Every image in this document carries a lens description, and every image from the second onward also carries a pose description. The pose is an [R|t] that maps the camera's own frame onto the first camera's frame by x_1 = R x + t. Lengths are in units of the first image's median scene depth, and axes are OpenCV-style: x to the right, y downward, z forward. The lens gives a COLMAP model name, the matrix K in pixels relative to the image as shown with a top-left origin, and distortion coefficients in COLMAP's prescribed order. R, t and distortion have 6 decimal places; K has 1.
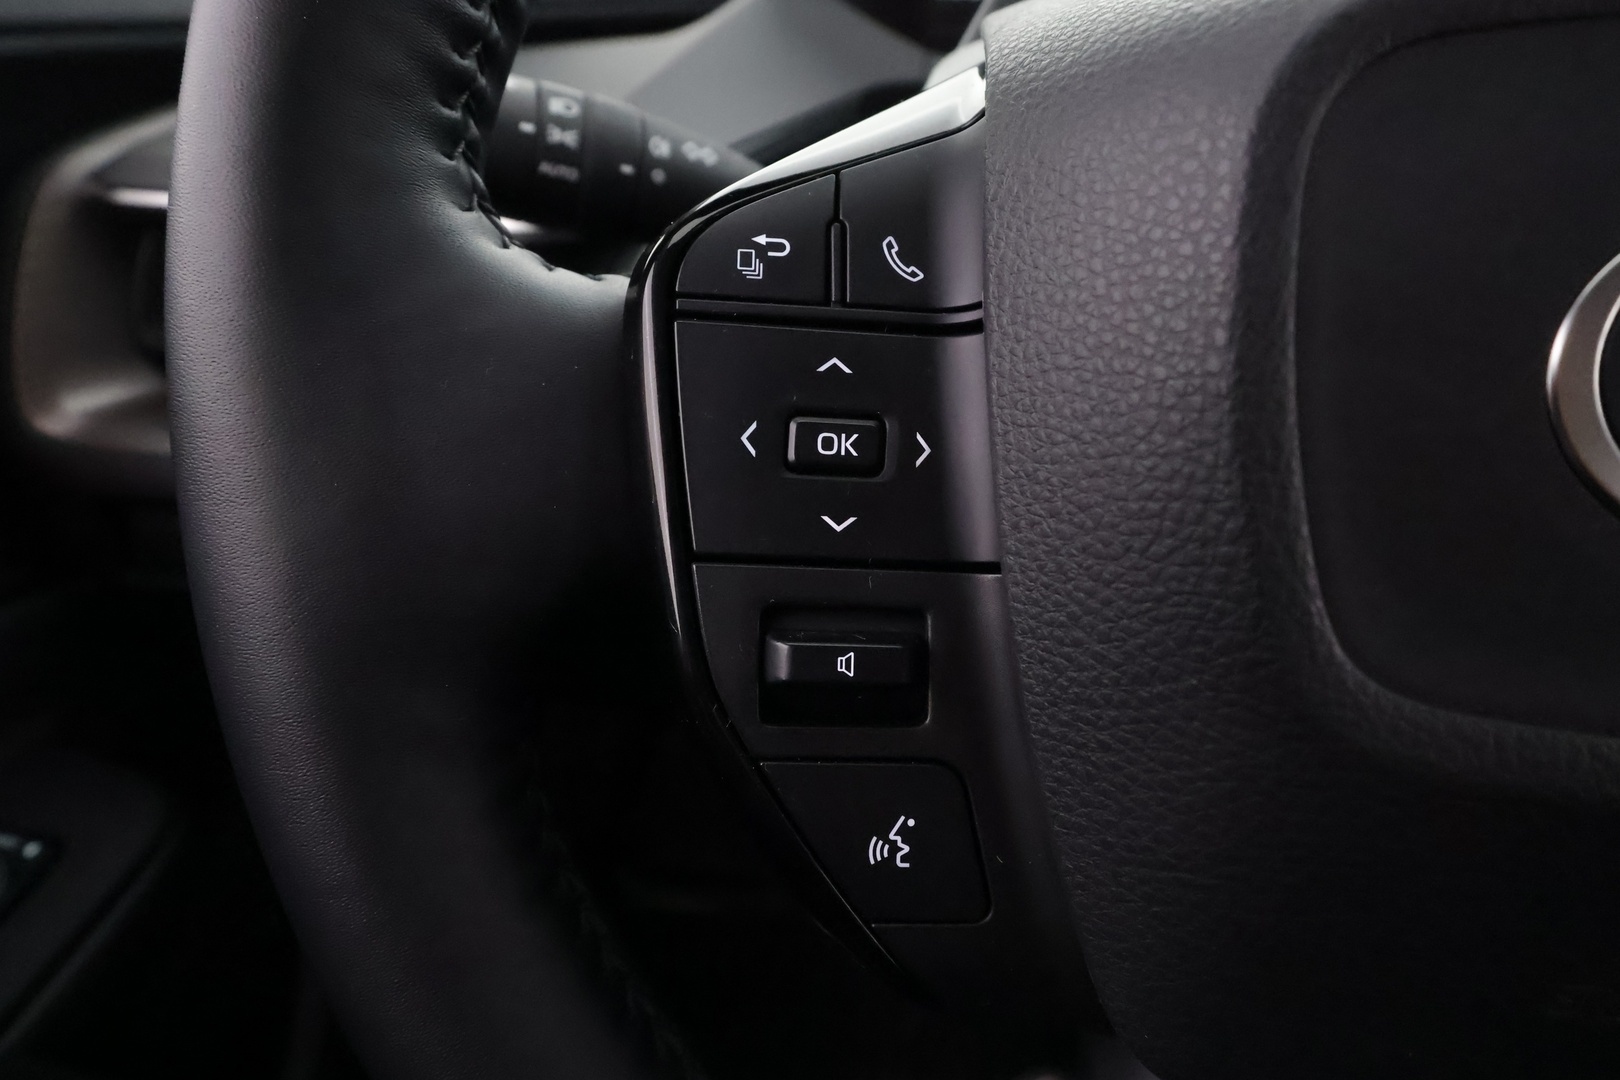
lens RADIAL K [[842.9, 0, 810.0], [0, 842.9, 540.0], [0, 0, 1]] dist [0.000337, -0.000212]
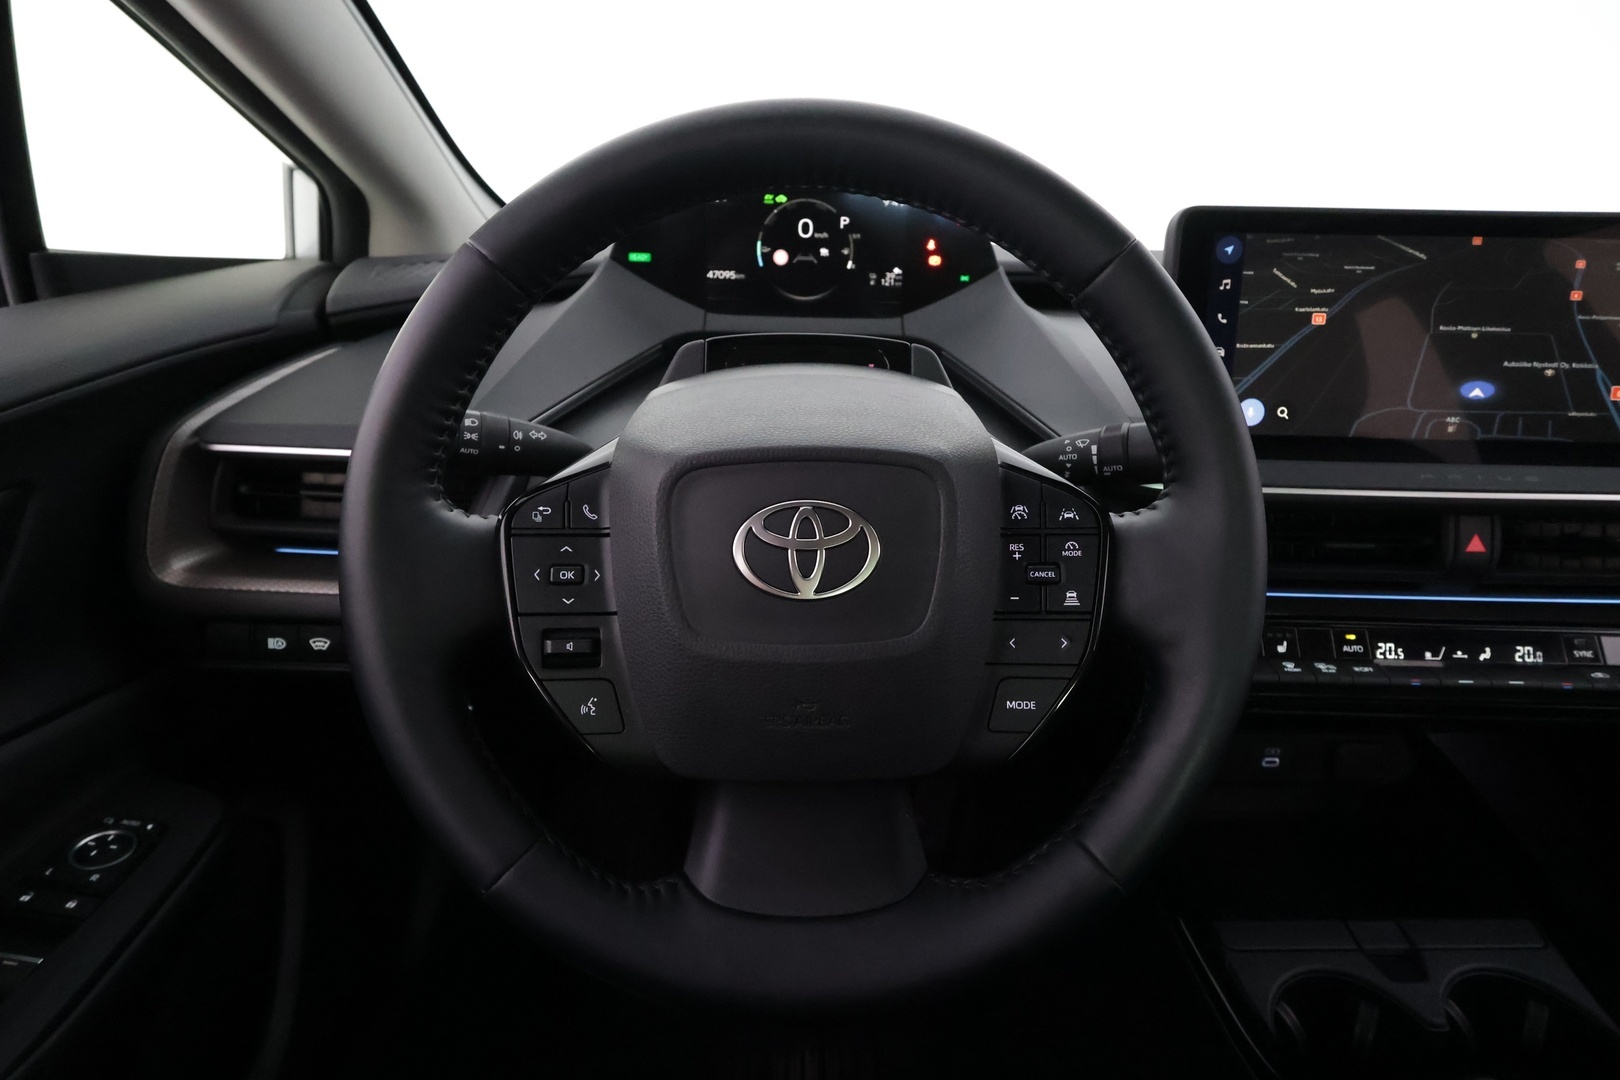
lens RADIAL K [[842.9, 0, 810.0], [0, 842.9, 540.0], [0, 0, 1]] dist [0.000337, -0.000212]
pose [[0.993716, -0.046089, 0.101999, 0.594140], [0.057973, 0.991463, -0.116793, 0.165528], [-0.095746, 0.121972, 0.987905, -2.086351]]
